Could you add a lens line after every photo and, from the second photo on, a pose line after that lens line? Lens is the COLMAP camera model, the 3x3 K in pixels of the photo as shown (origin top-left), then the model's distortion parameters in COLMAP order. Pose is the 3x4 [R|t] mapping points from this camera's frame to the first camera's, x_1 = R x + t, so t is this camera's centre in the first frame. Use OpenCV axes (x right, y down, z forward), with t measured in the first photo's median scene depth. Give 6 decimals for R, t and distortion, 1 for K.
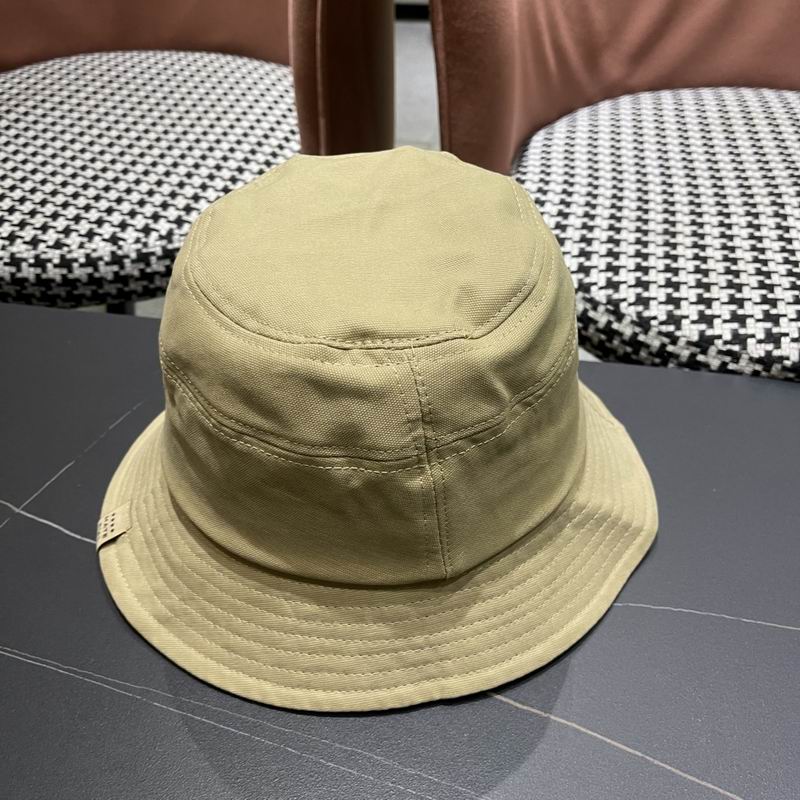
lens RADIAL K [[855.6, 0, 400.0], [0, 855.6, 400.0], [0, 0, 1]] dist [-0.009116, 0.036556]
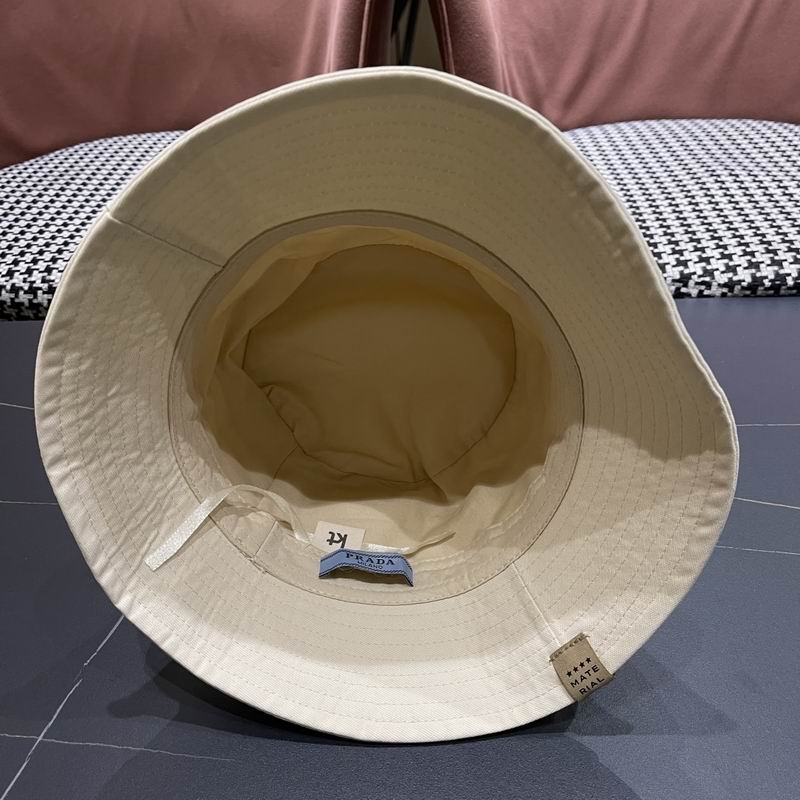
lens RADIAL K [[855.6, 0, 400.0], [0, 855.6, 400.0], [0, 0, 1]] dist [-0.009116, 0.036556]
pose [[0.981362, -0.121383, 0.148978, -0.277432], [0.136229, 0.986224, -0.093832, 0.163845], [-0.135536, 0.112378, 0.984379, -0.240137]]
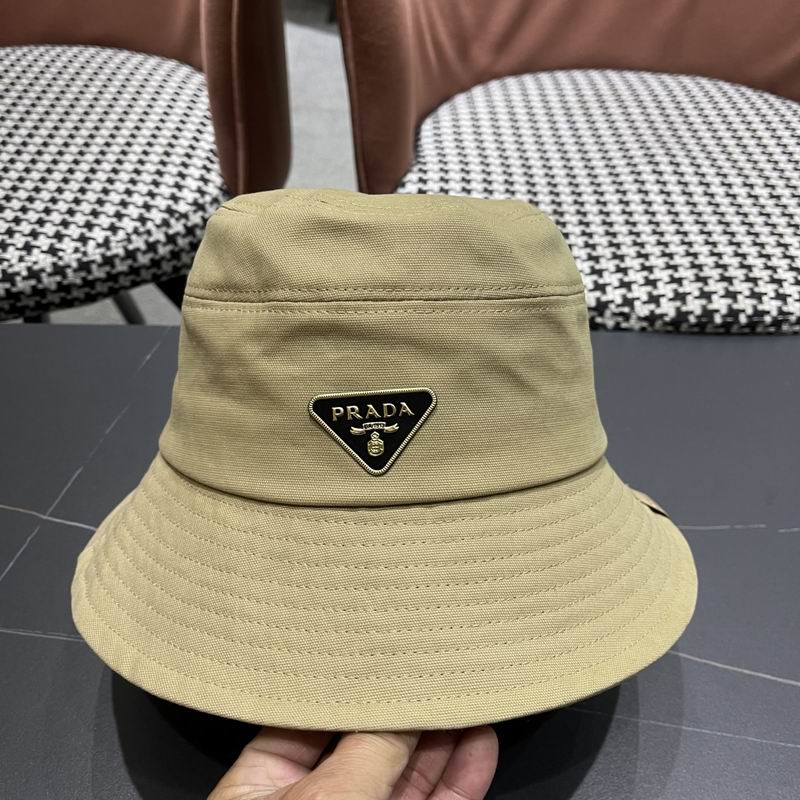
lens RADIAL K [[855.6, 0, 400.0], [0, 855.6, 400.0], [0, 0, 1]] dist [-0.009116, 0.036556]
pose [[0.977093, -0.105269, 0.184955, -0.133825], [0.093955, 0.993187, 0.068931, -0.039192], [-0.190951, -0.049975, 0.980327, -0.116440]]
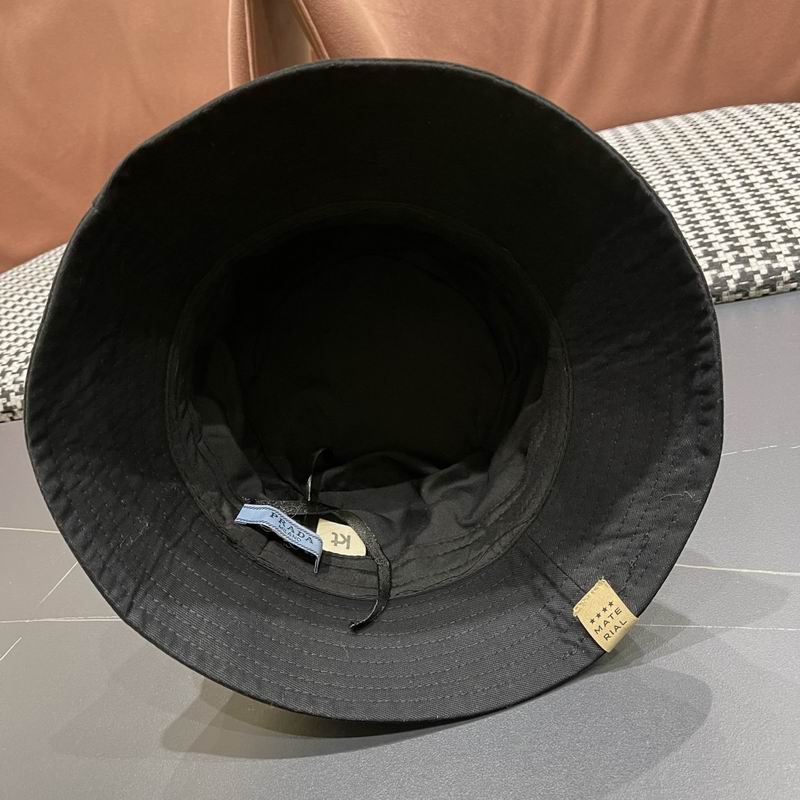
lens RADIAL K [[855.6, 0, 400.0], [0, 855.6, 400.0], [0, 0, 1]] dist [-0.009116, 0.036556]
pose [[0.972341, -0.233365, -0.009683, 0.028456], [0.228120, 0.957751, -0.175139, 0.185451], [0.050145, 0.168086, 0.984496, -0.177493]]
